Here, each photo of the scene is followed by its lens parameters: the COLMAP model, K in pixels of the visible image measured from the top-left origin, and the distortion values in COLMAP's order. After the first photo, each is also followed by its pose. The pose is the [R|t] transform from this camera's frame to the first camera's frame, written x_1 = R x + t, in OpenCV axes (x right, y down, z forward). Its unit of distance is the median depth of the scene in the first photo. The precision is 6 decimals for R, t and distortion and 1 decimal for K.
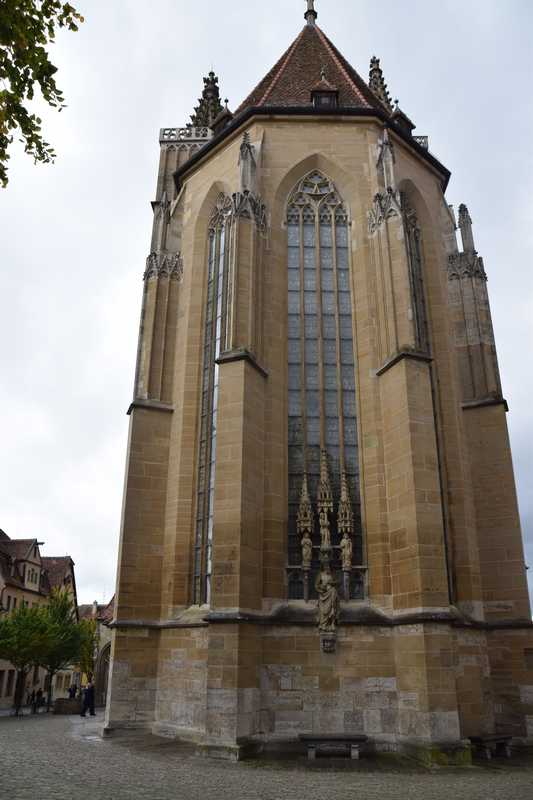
lens RADIAL K [[638.2, 0, 266.5], [0, 638.2, 400.0], [0, 0, 1]] dist [-0.137210, 0.155393]
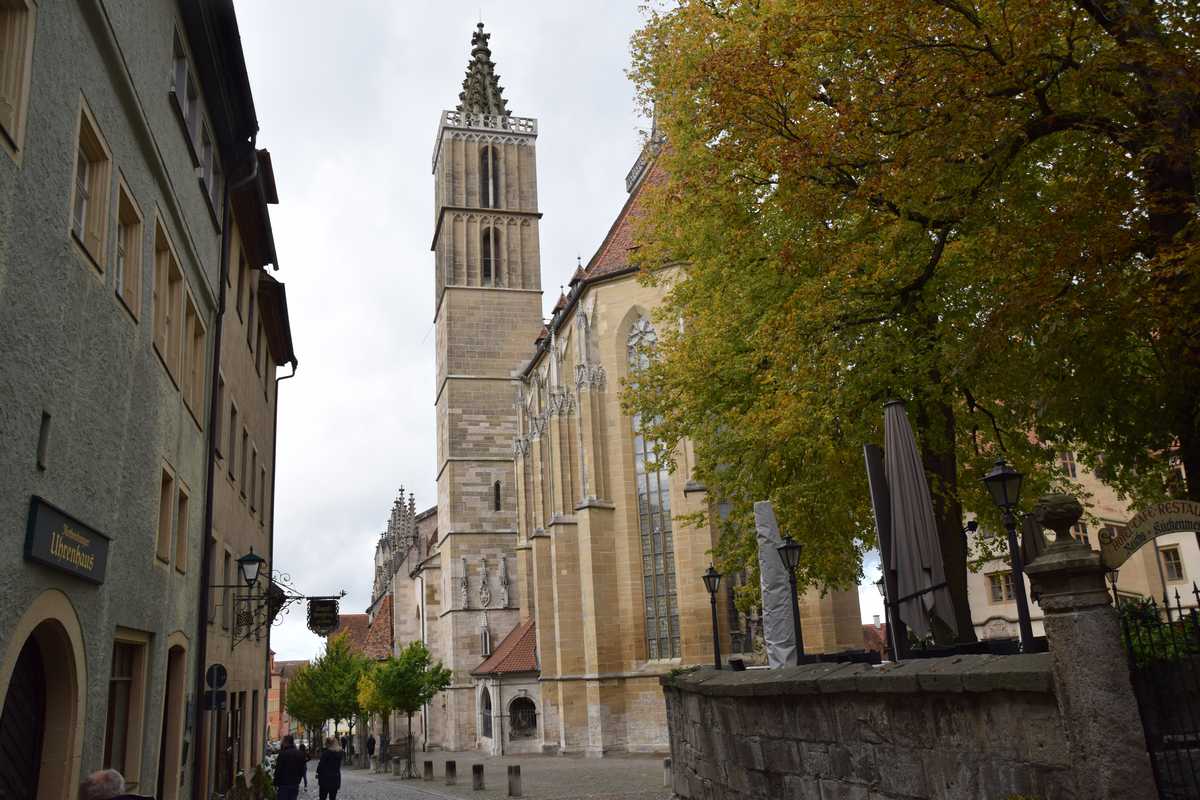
lens RADIAL K [[957.3, 0, 600.0], [0, 957.3, 400.0], [0, 0, 1]] dist [-0.137210, 0.155393]
pose [[0.951631, 0.021875, 0.306463, -0.841873], [-0.055710, 0.993214, 0.102094, -0.429790], [-0.302150, -0.114229, 0.946392, -0.835629]]
